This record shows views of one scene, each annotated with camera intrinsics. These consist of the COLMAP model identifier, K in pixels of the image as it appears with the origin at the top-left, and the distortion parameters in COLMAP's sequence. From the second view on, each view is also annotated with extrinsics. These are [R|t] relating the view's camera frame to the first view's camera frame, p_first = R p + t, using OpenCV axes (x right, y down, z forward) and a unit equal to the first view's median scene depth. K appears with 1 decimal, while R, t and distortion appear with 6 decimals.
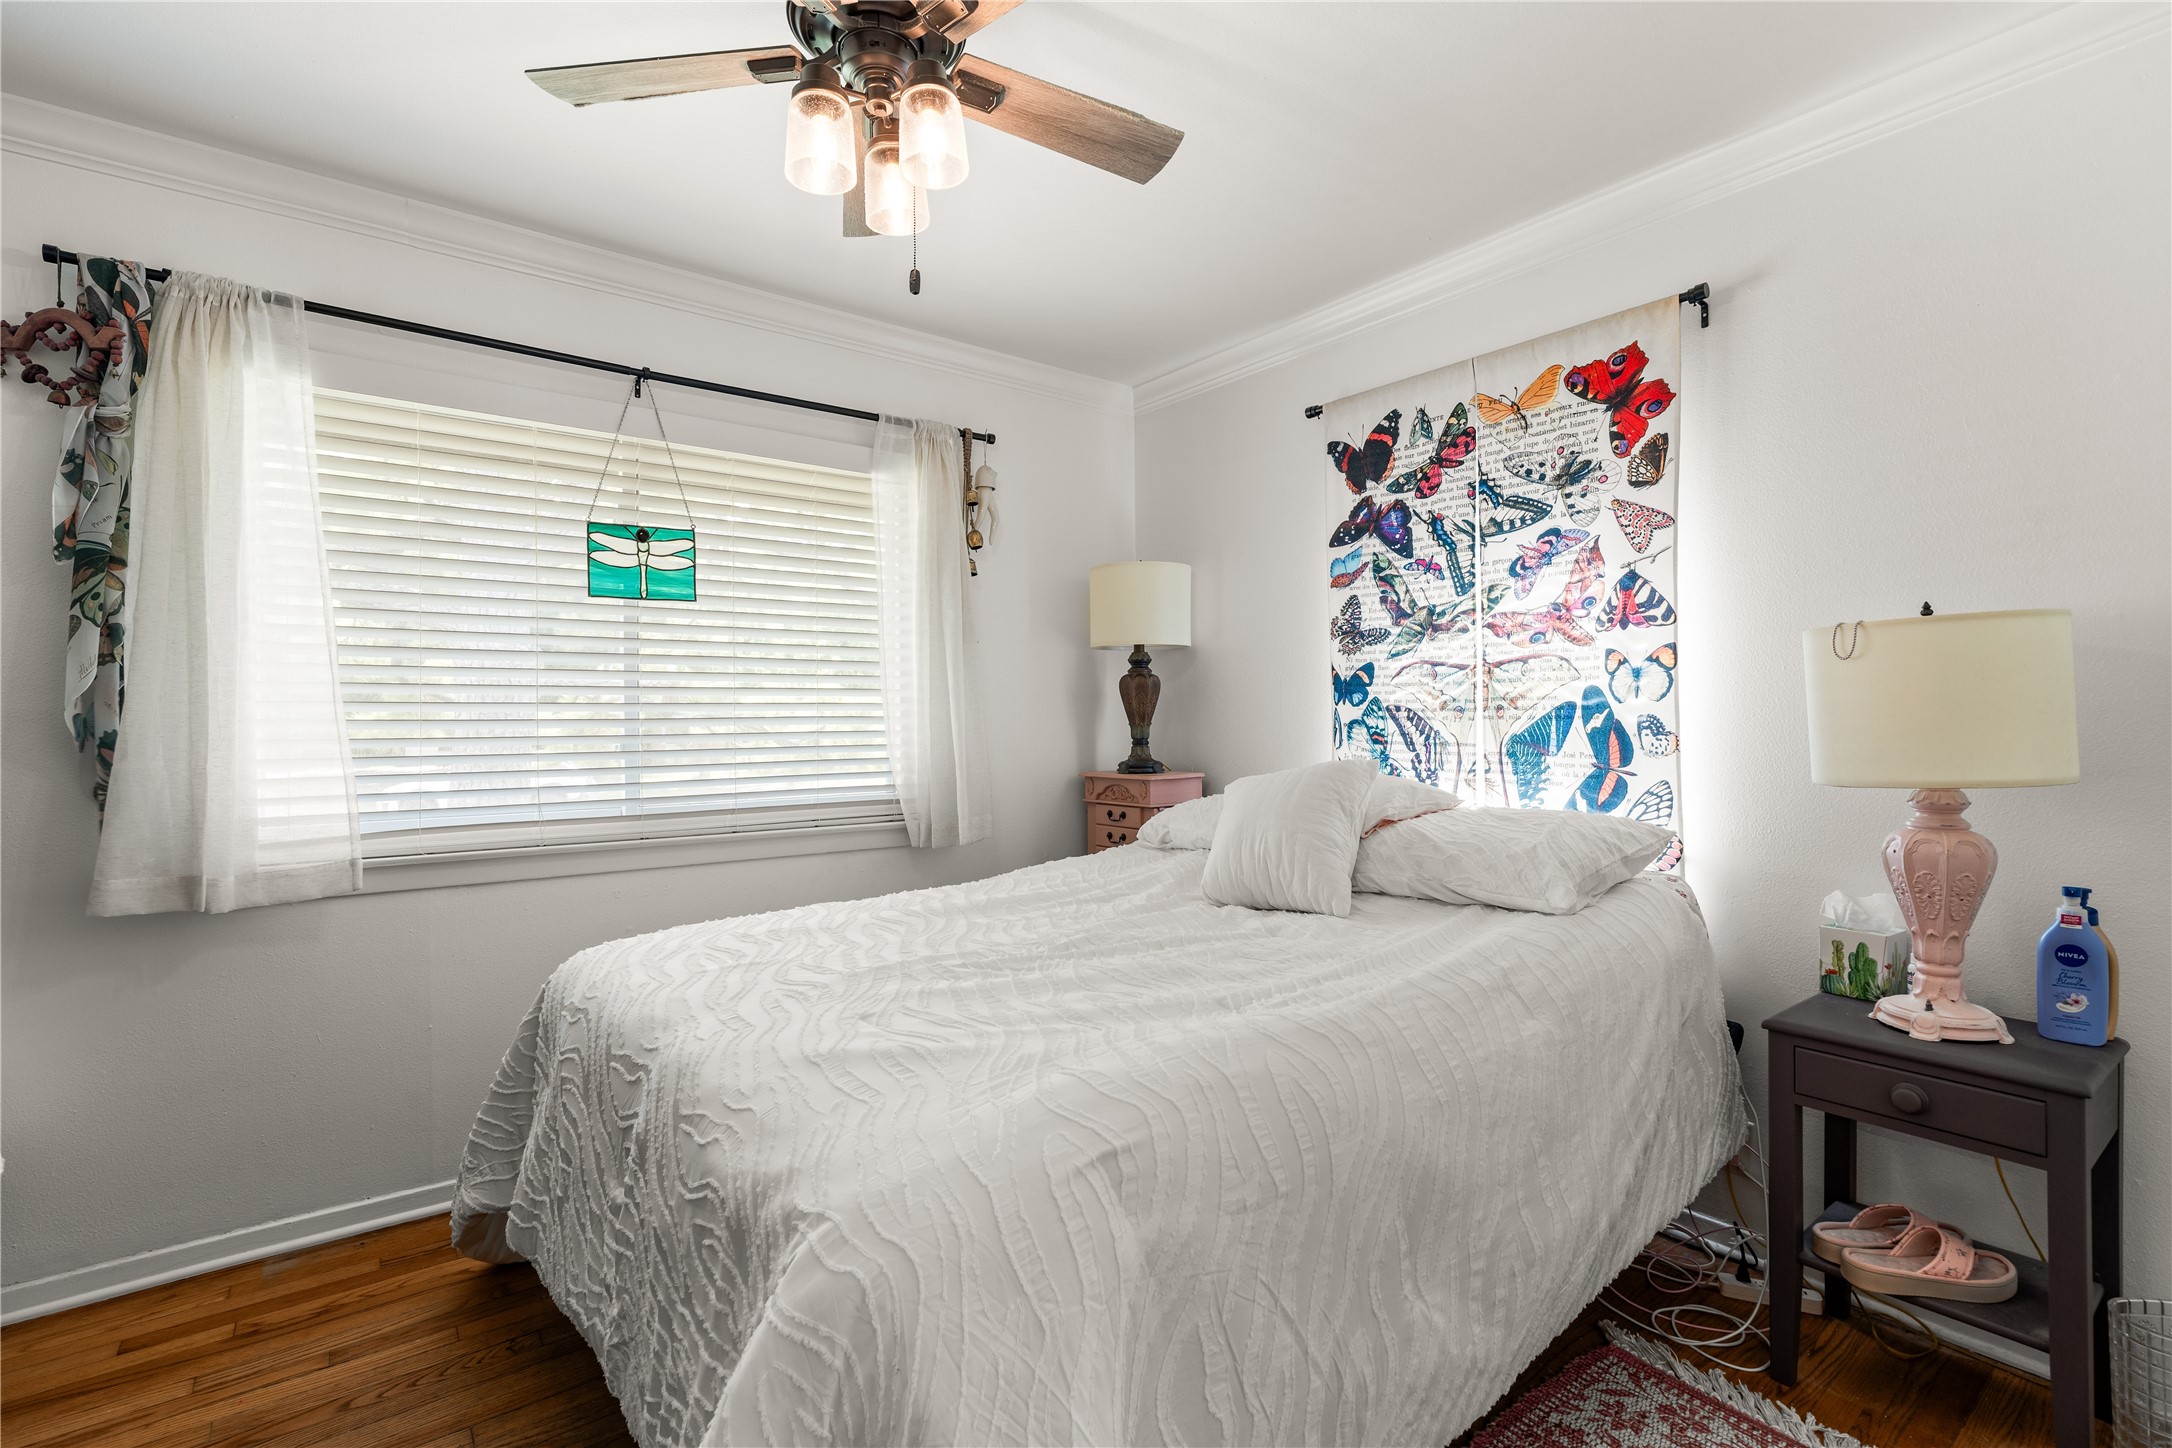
lens RADIAL K [[981.8, 0, 1084.4], [0, 981.8, 711.6], [0, 0, 1]] dist [-0.010589, 0.004259]
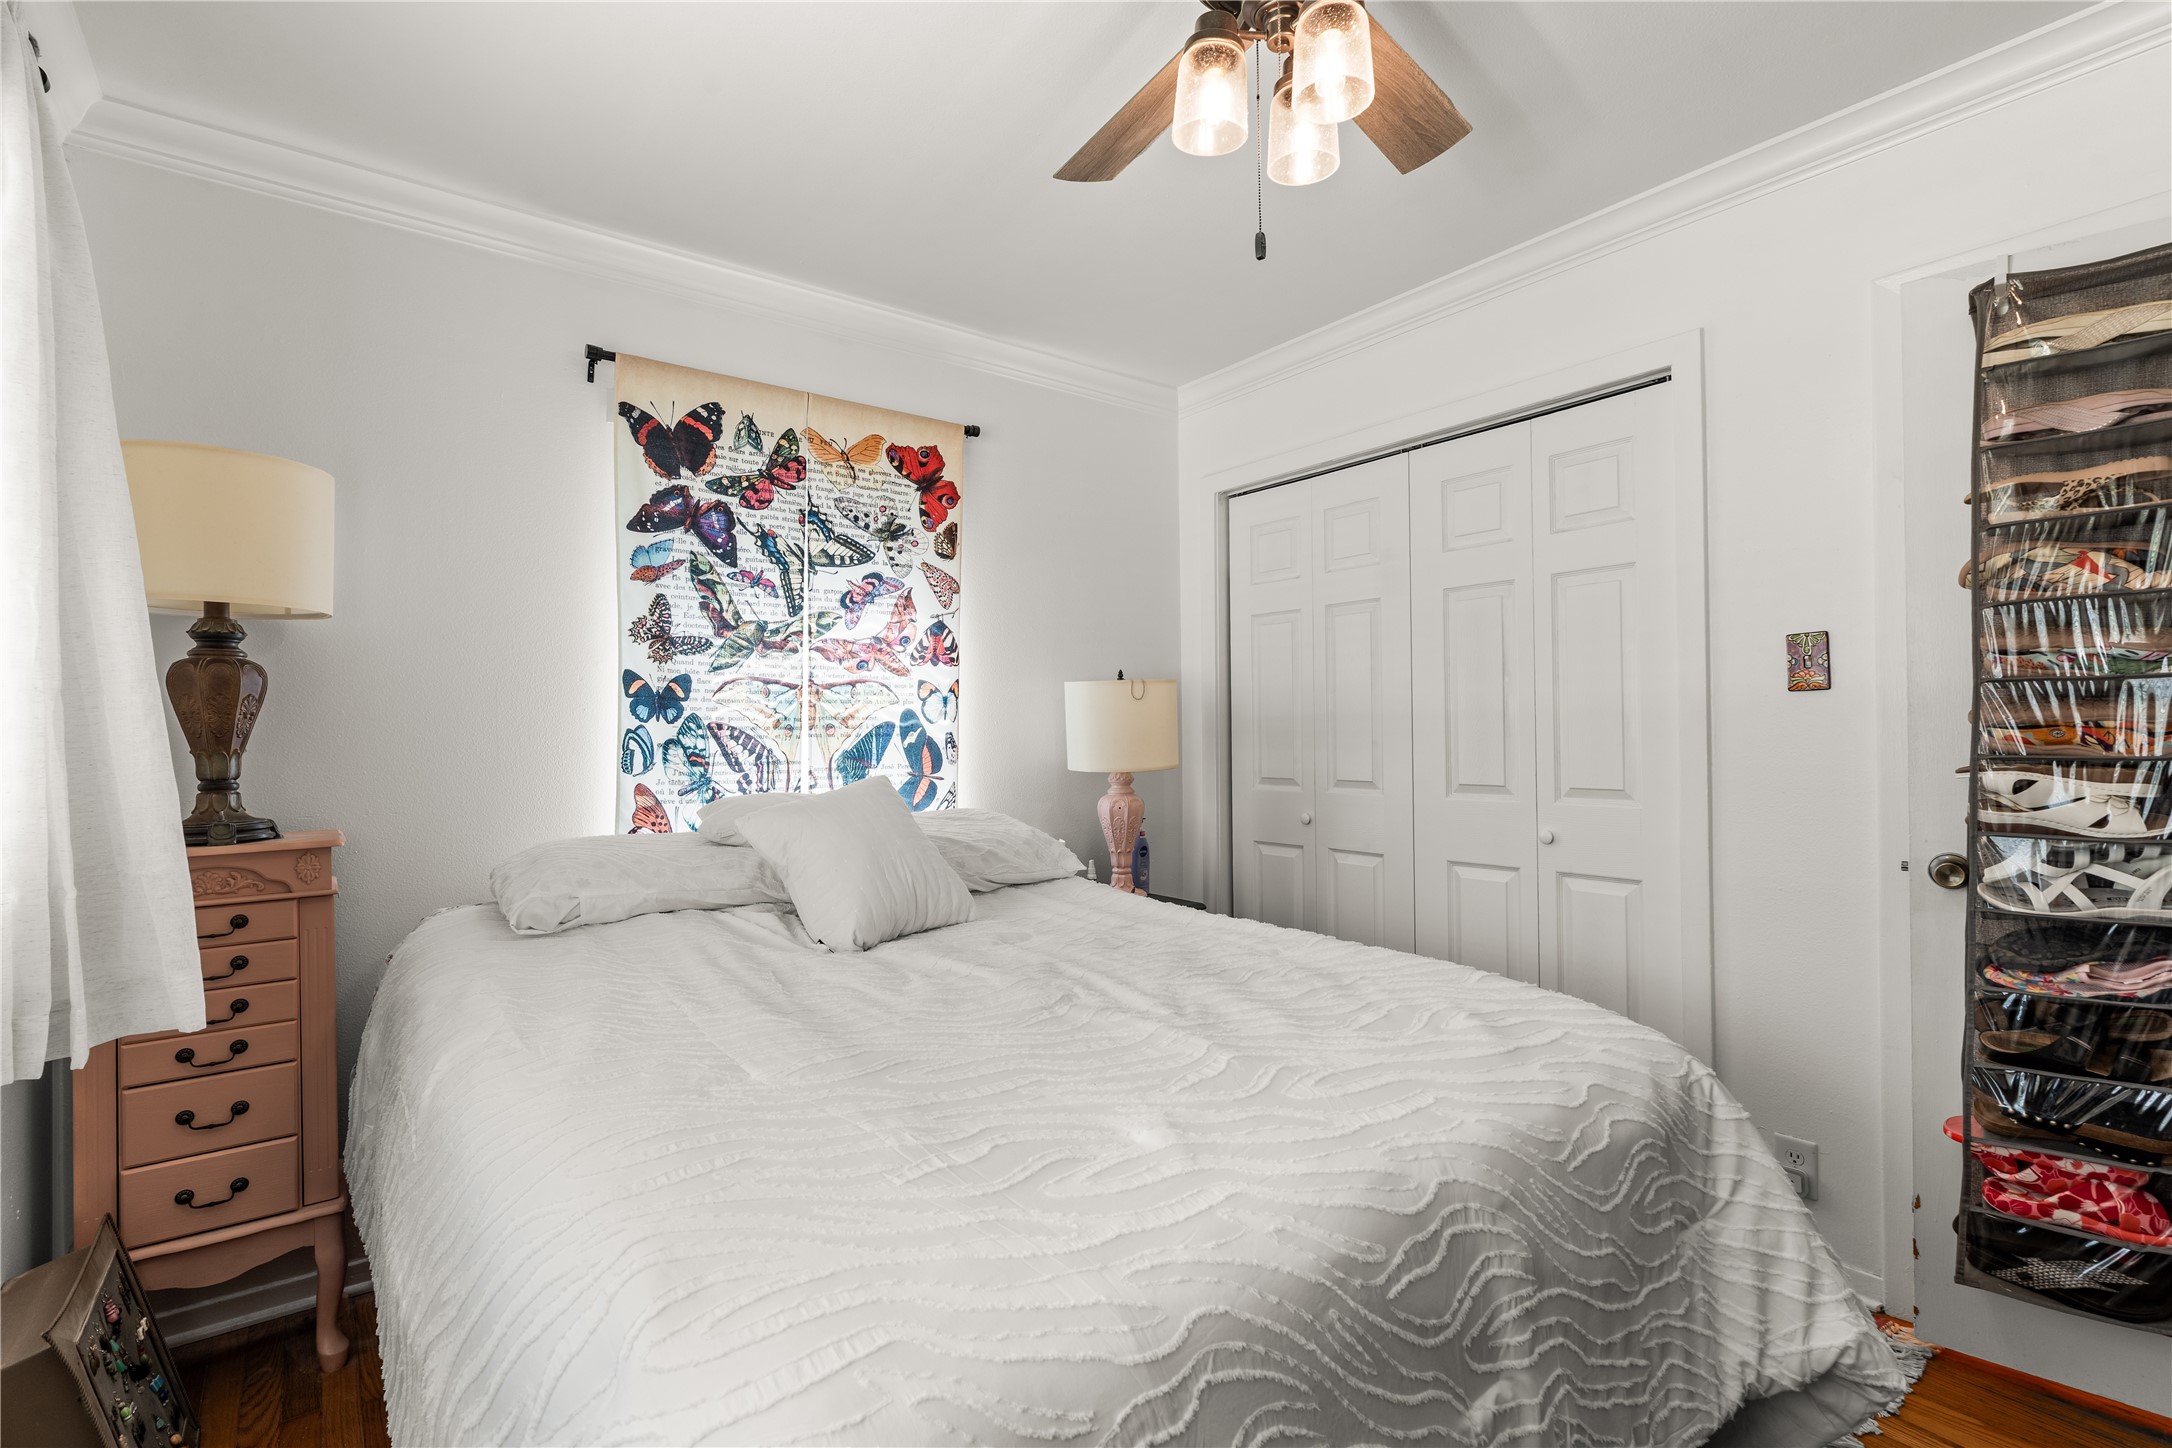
lens RADIAL K [[981.8, 0, 1084.4], [0, 981.8, 711.6], [0, 0, 1]] dist [-0.010589, 0.004259]
pose [[0.010692, 0.022992, 0.999678, -0.626123], [0.001555, 0.999734, -0.023010, 0.004721], [-0.999942, 0.001801, 0.010654, 0.677887]]
